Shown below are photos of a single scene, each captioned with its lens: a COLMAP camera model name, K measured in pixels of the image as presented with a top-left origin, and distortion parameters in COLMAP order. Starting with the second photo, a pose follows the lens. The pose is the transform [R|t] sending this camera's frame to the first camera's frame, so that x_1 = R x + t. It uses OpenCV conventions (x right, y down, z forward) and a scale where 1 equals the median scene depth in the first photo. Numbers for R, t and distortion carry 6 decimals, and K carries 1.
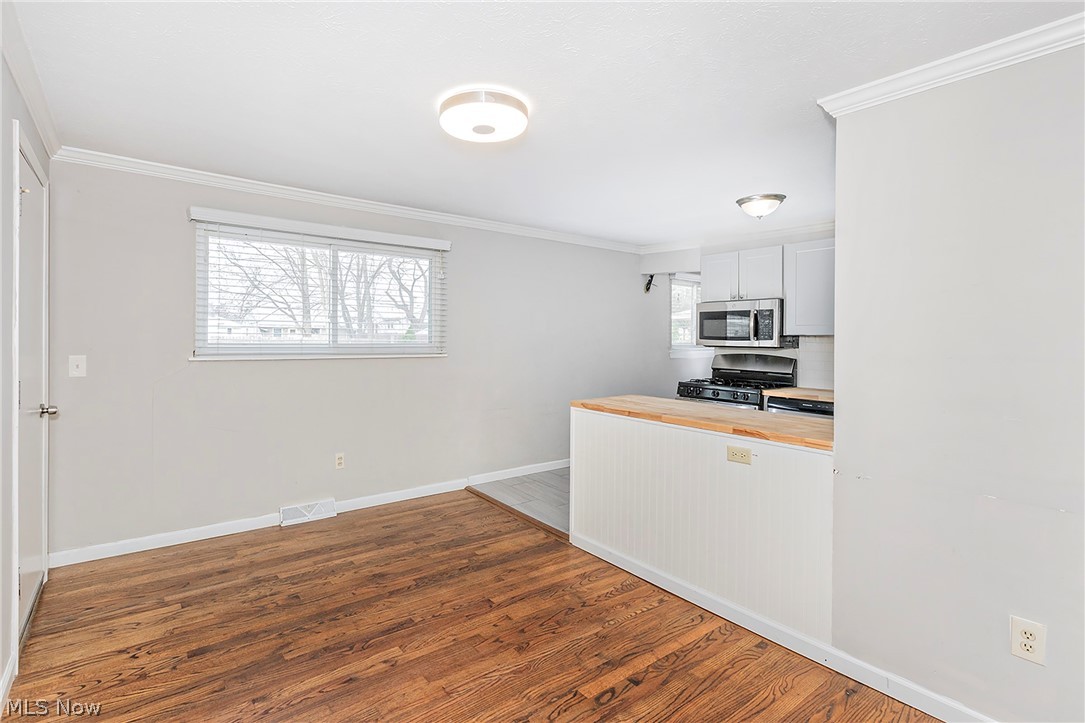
lens RADIAL K [[514.4, 0, 488.0], [0, 514.4, 339.3], [0, 0, 1]] dist [-0.002829, -0.000068]
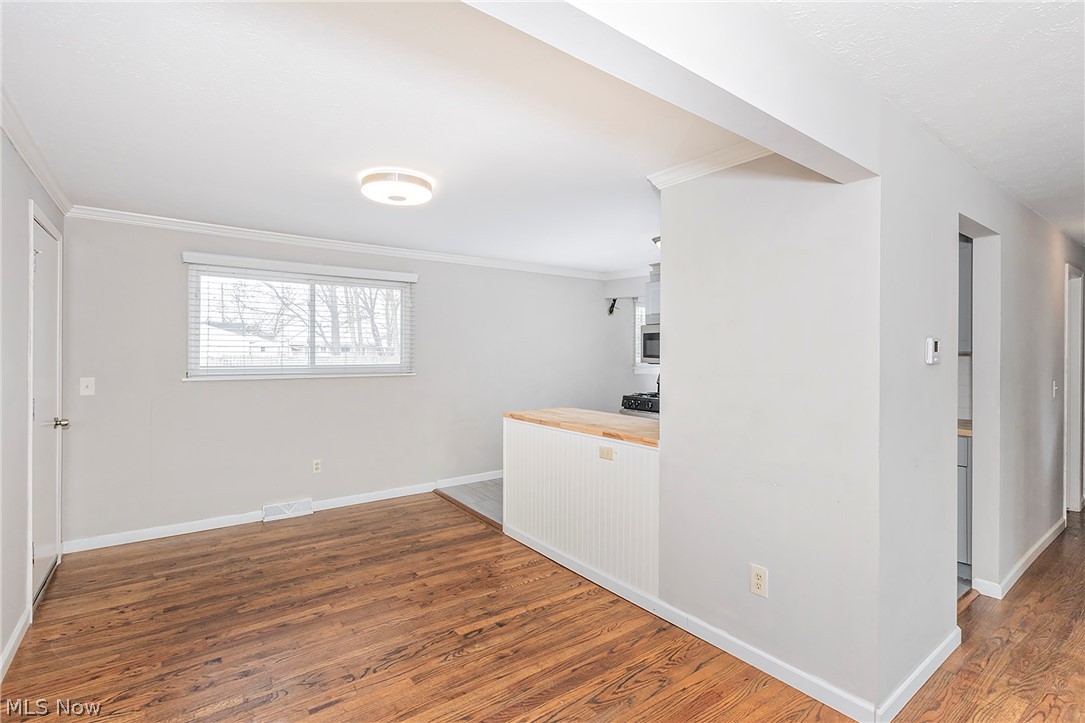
lens RADIAL K [[514.4, 0, 522.3], [0, 514.4, 351.3], [0, 0, 1]] dist [-0.002829, -0.000068]
pose [[0.999934, -0.011227, -0.002521, 0.244406], [0.011211, 0.999917, -0.006284, -0.015675], [0.002591, 0.006256, 0.999977, -0.219956]]
